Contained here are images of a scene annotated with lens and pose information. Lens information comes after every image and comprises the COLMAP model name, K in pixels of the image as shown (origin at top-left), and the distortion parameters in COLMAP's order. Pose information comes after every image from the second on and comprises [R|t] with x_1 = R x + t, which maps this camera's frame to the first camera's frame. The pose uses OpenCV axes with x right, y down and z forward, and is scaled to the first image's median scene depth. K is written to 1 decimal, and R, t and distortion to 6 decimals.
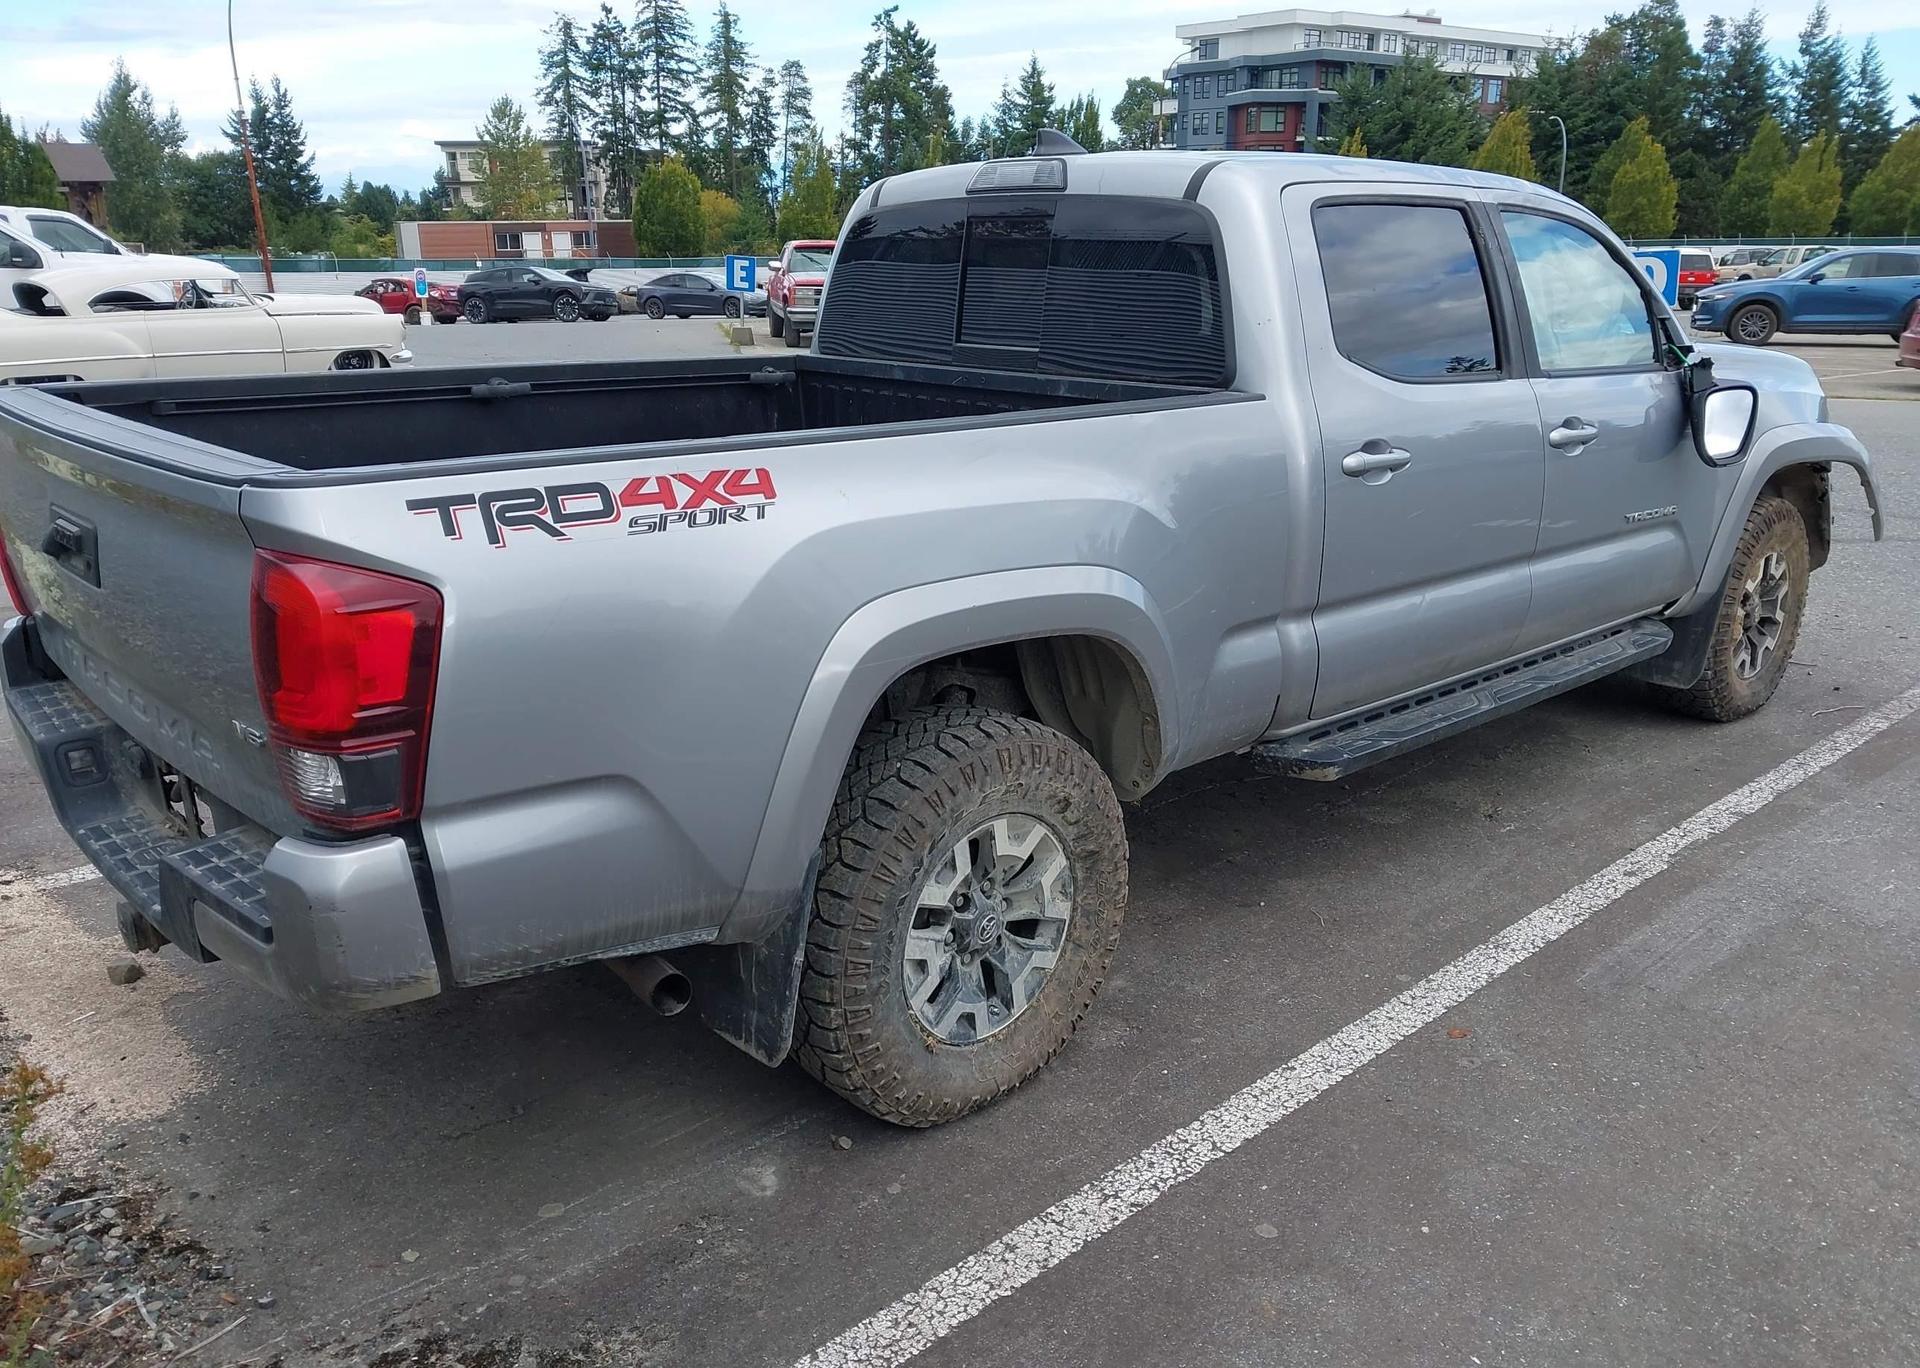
lens RADIAL K [[1539.6, 0, 960.0], [0, 1539.6, 684.0], [0, 0, 1]] dist [0.031311, -0.038460]
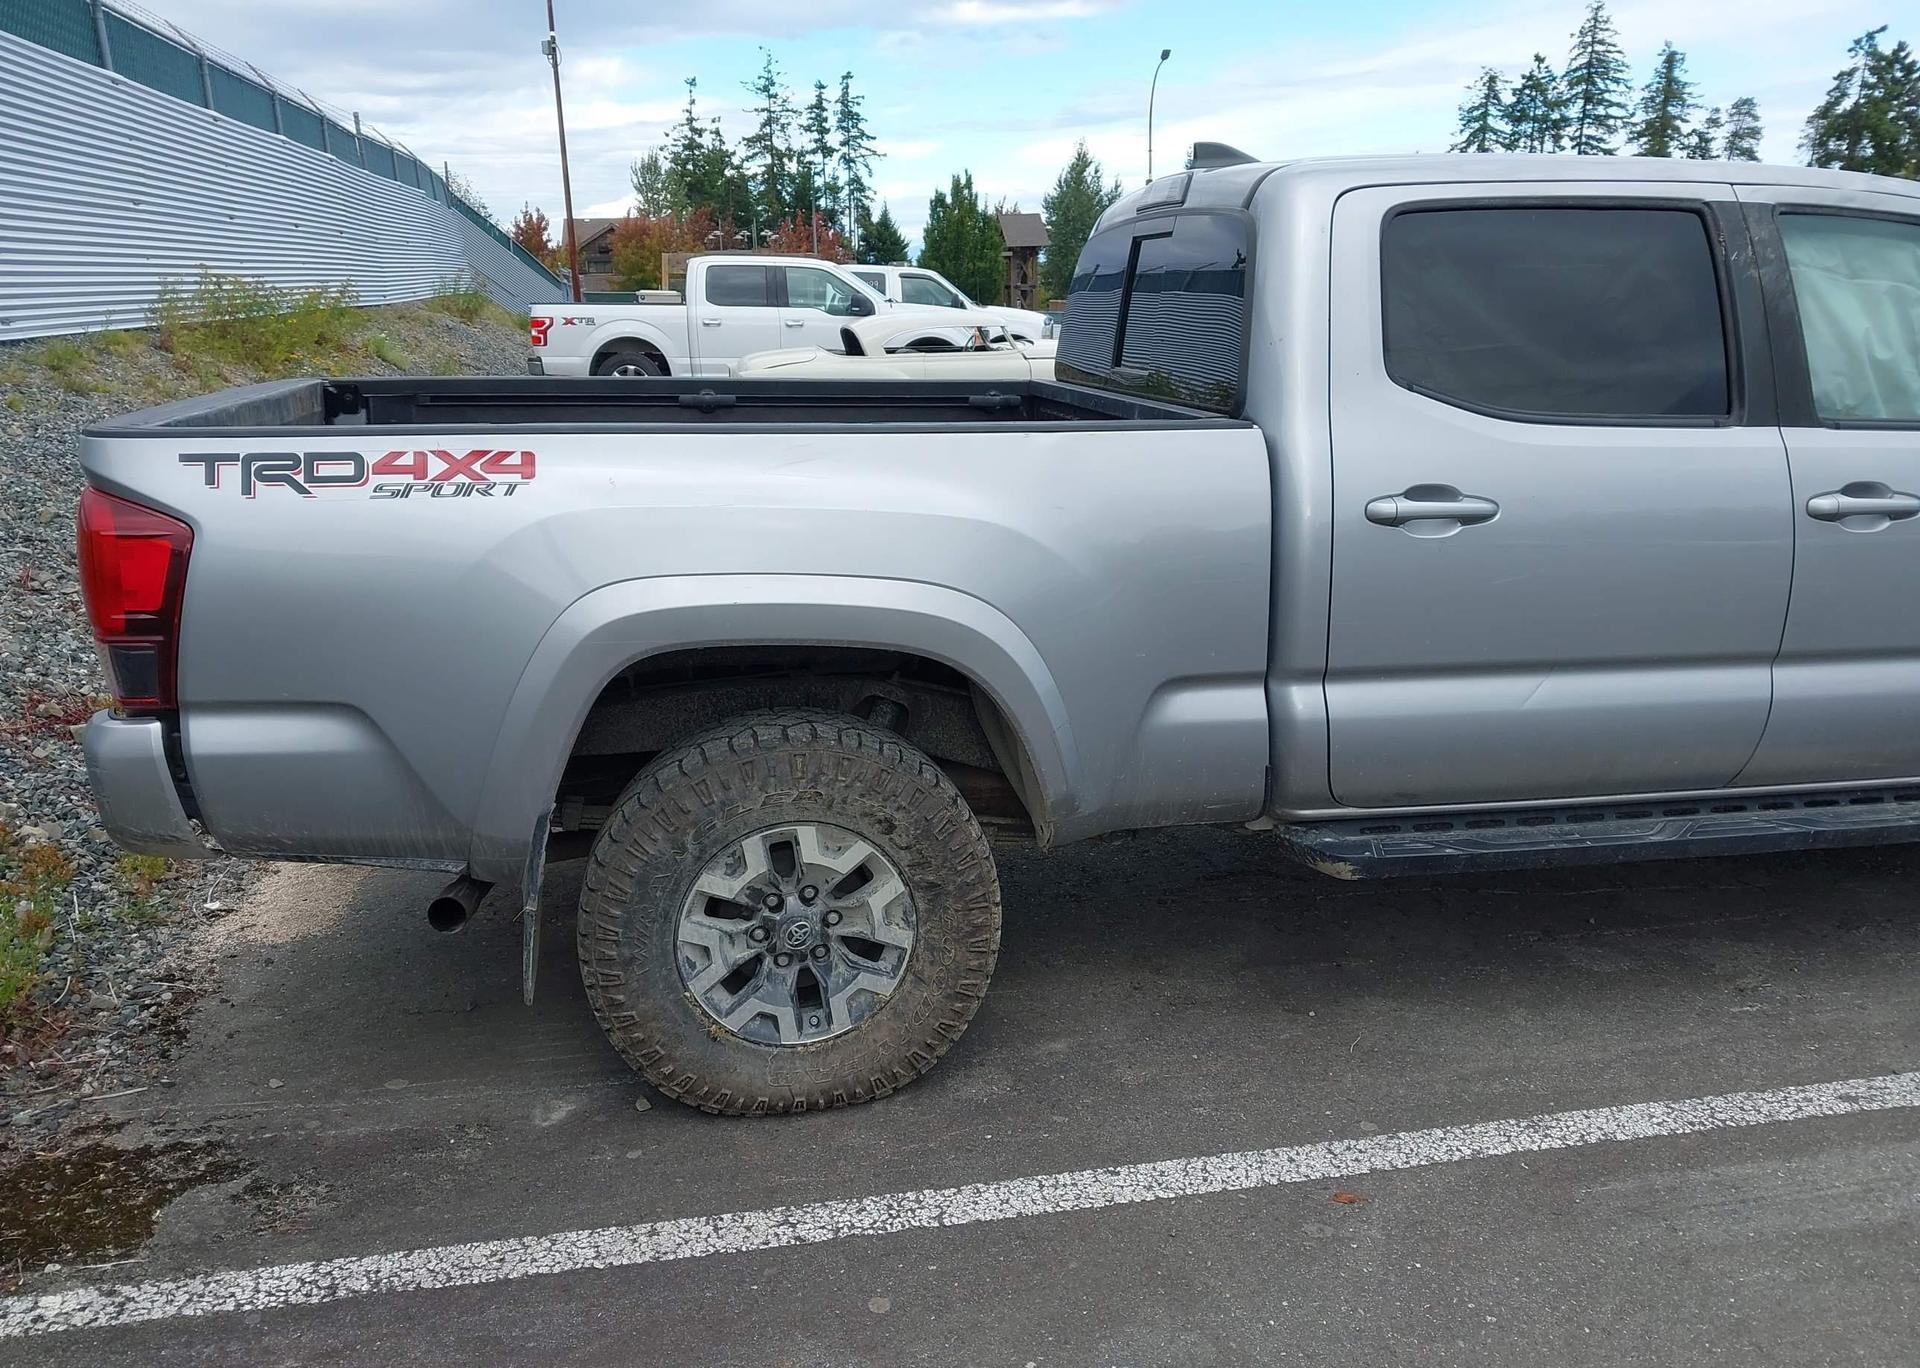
lens RADIAL K [[1544.1, 0, 953.8], [0, 1544.1, 680.2], [0, 0, 1]] dist [0.010713, -0.013177]
pose [[0.843585, 0.124993, -0.522246, 0.390510], [-0.143664, 0.989615, 0.004790, -0.015165], [0.517421, 0.070987, 0.852781, 0.121804]]
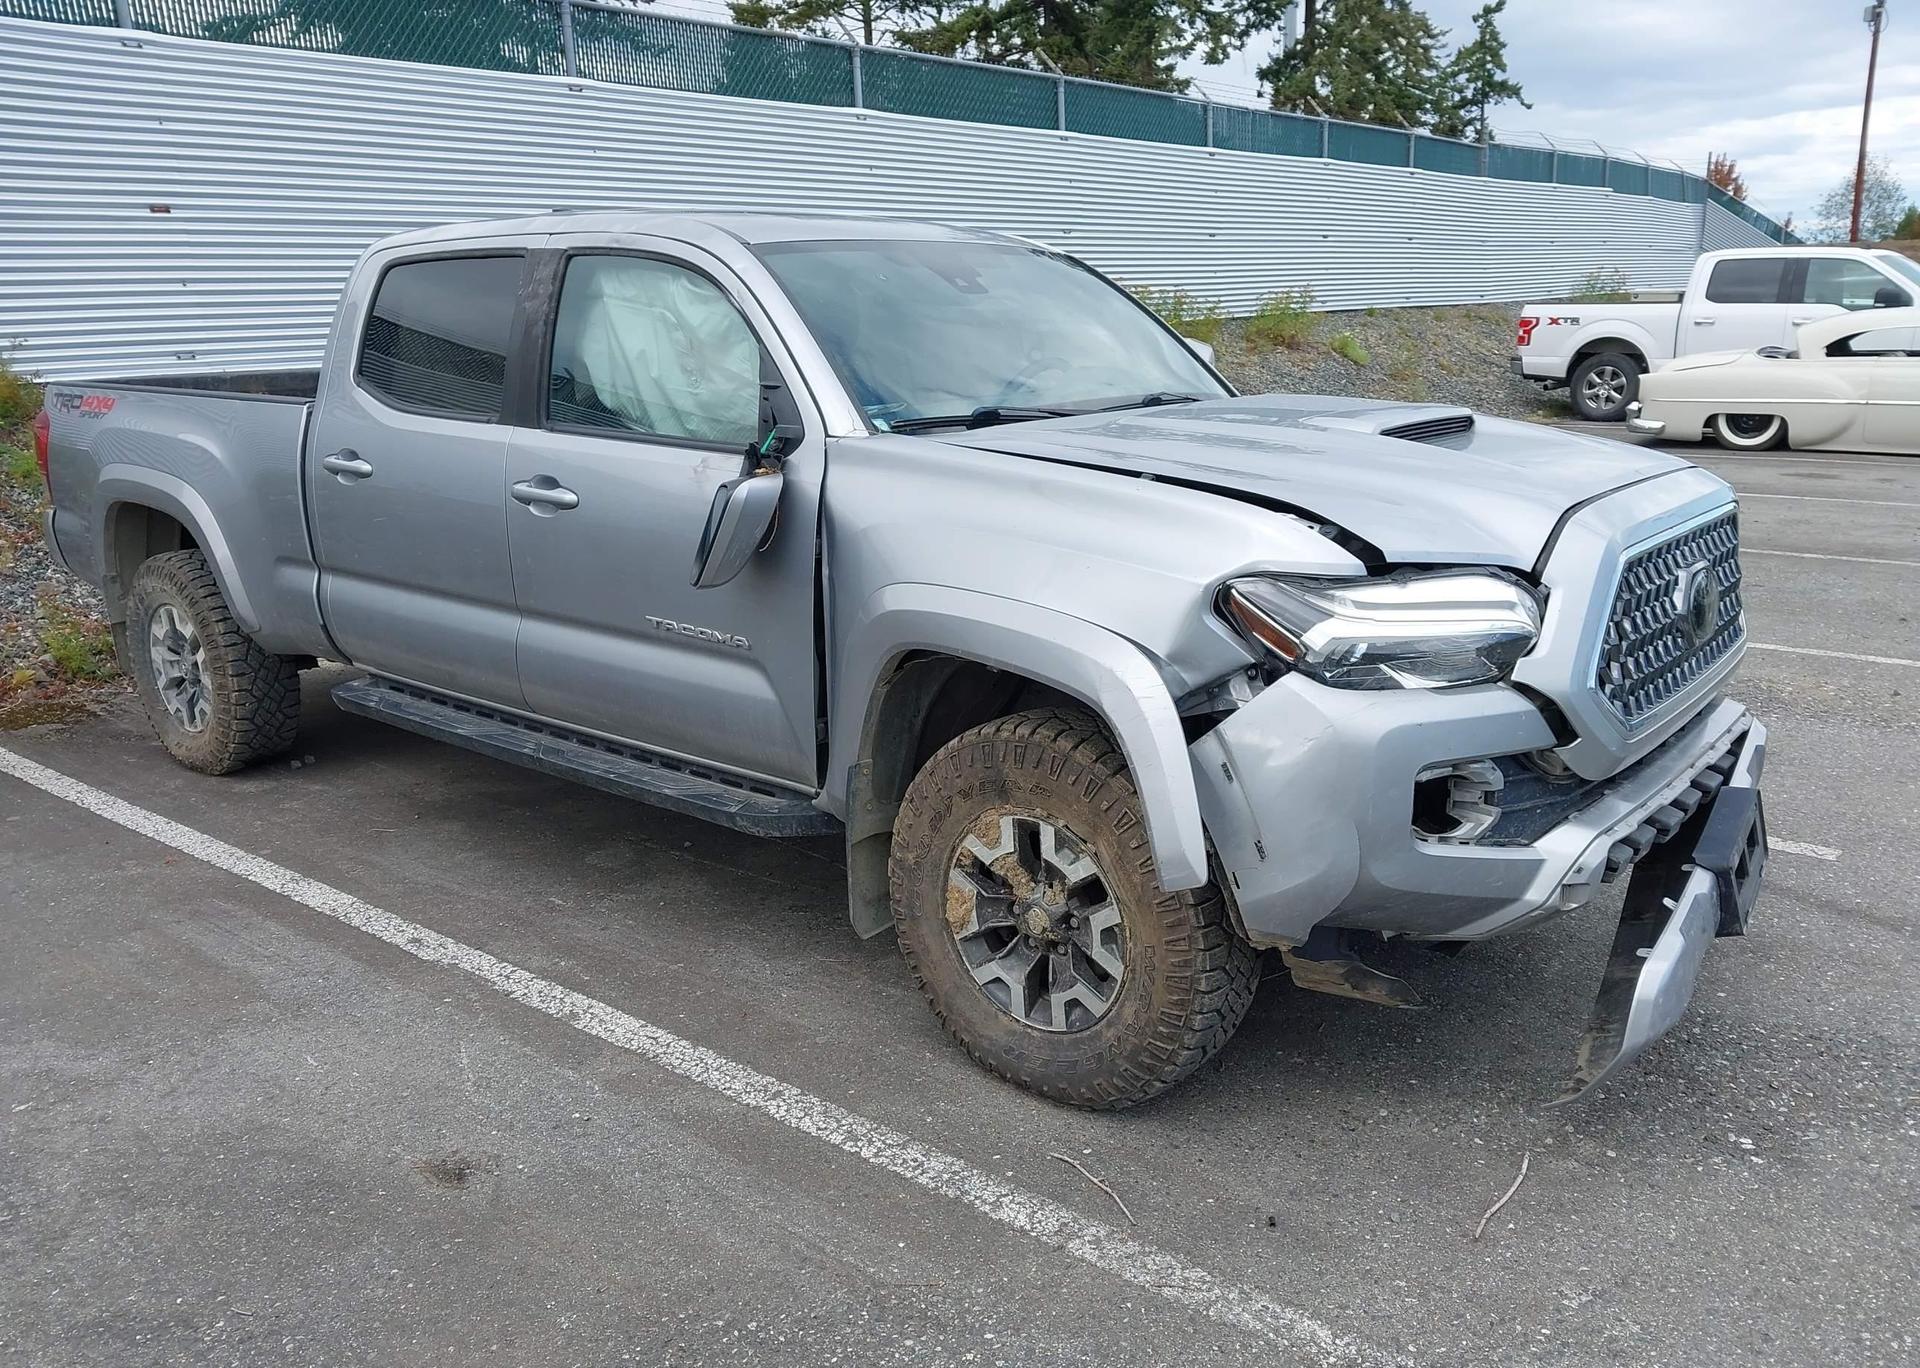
lens RADIAL K [[1539.6, 0, 960.0], [0, 1539.6, 684.0], [0, 0, 1]] dist [0.031311, -0.038460]
pose [[0.111263, 0.234395, -0.965753, 1.223260], [-0.261474, 0.944452, 0.199101, -0.270632], [0.958776, 0.230366, 0.166371, 0.997279]]
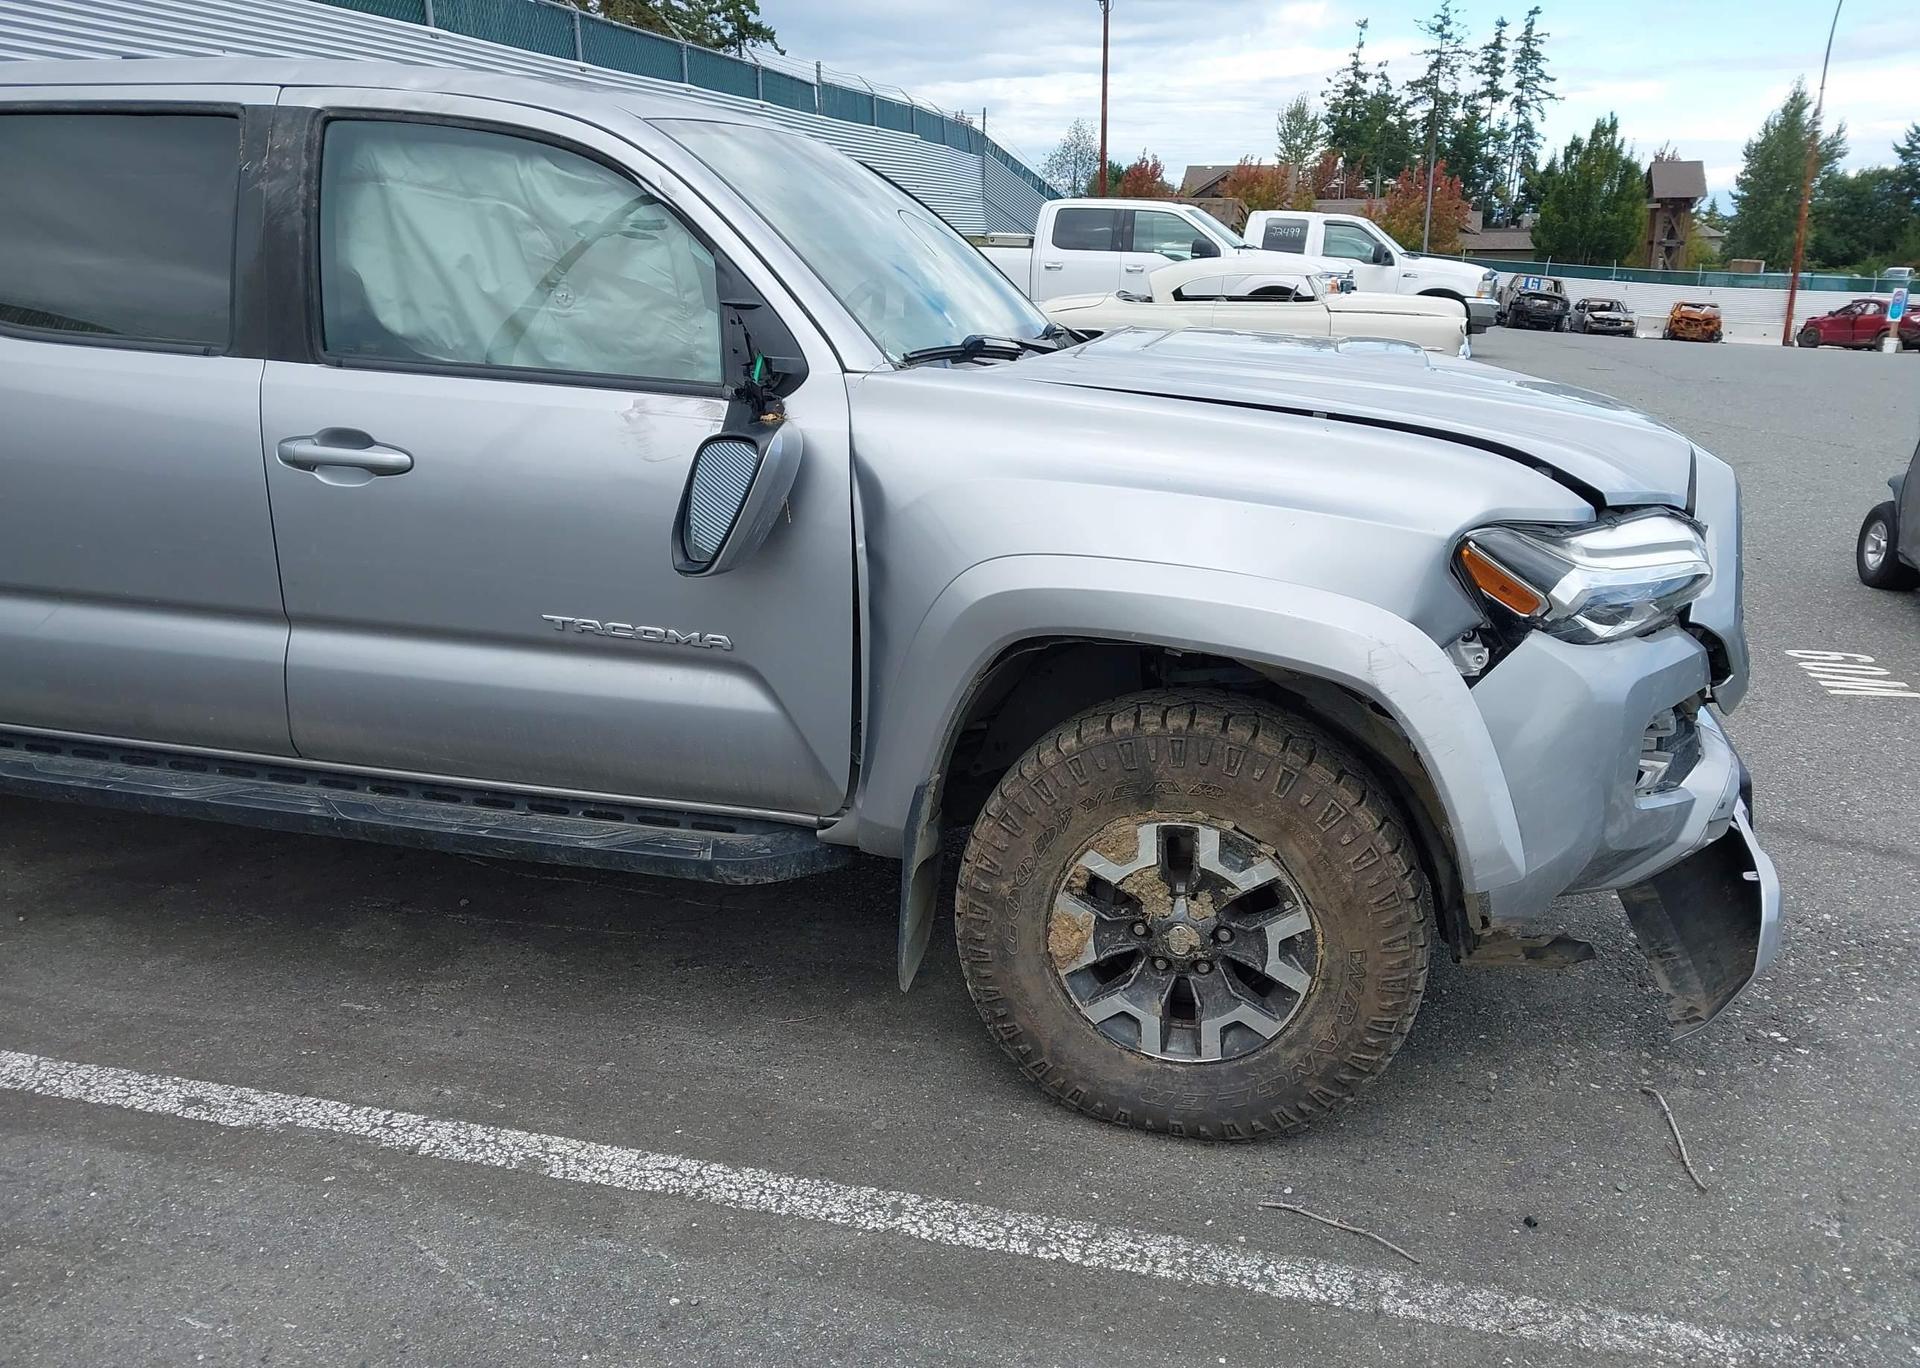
lens RADIAL K [[1539.6, 0, 960.0], [0, 1539.6, 684.0], [0, 0, 1]] dist [0.031311, -0.038460]
pose [[0.541152, 0.241438, -0.805520, 1.003652], [-0.252202, 0.960400, 0.118429, -0.189186], [0.802214, 0.139066, 0.580614, 0.755410]]
